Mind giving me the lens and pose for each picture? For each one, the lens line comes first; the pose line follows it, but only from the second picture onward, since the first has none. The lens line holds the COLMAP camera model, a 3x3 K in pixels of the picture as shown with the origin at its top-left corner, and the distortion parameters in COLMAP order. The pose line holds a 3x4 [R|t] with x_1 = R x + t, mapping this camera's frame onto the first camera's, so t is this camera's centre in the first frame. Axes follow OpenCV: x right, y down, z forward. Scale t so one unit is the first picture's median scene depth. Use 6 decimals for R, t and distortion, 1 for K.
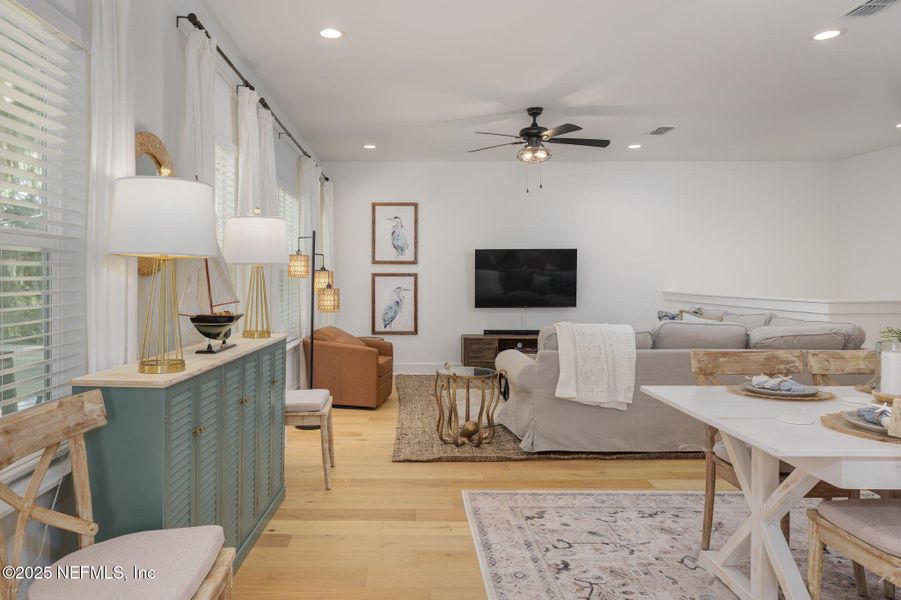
lens RADIAL K [[578.6, 0, 395.3], [0, 578.6, 282.0], [0, 0, 1]] dist [-0.005460, -0.000791]
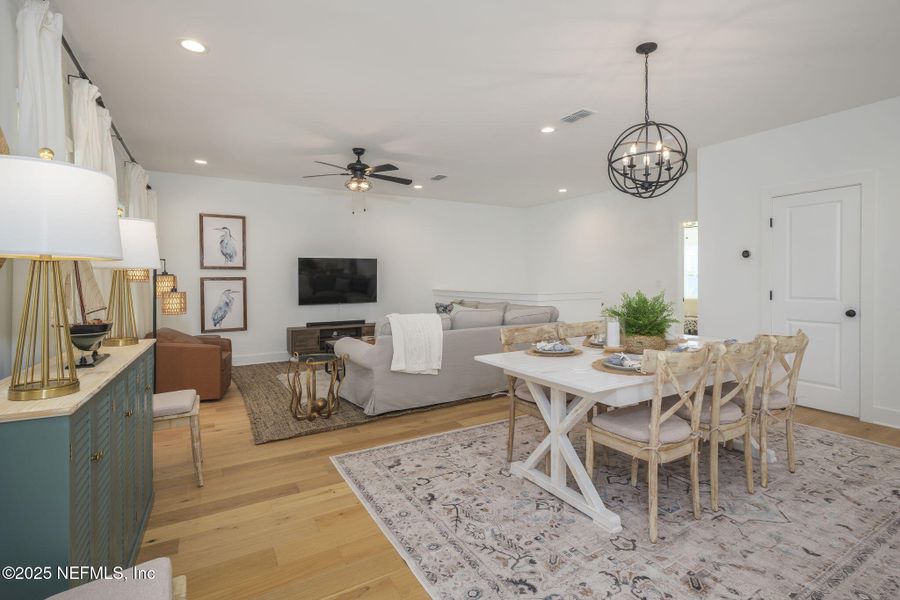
lens RADIAL K [[435.6, 0, 453.8], [0, 435.6, 287.3], [0, 0, 1]] dist [0.002803, 0.000304]
pose [[0.853097, -0.015196, 0.521531, -0.107349], [0.010938, 0.999877, 0.011243, -0.000987], [-0.521638, -0.003887, 0.853158, 0.072386]]
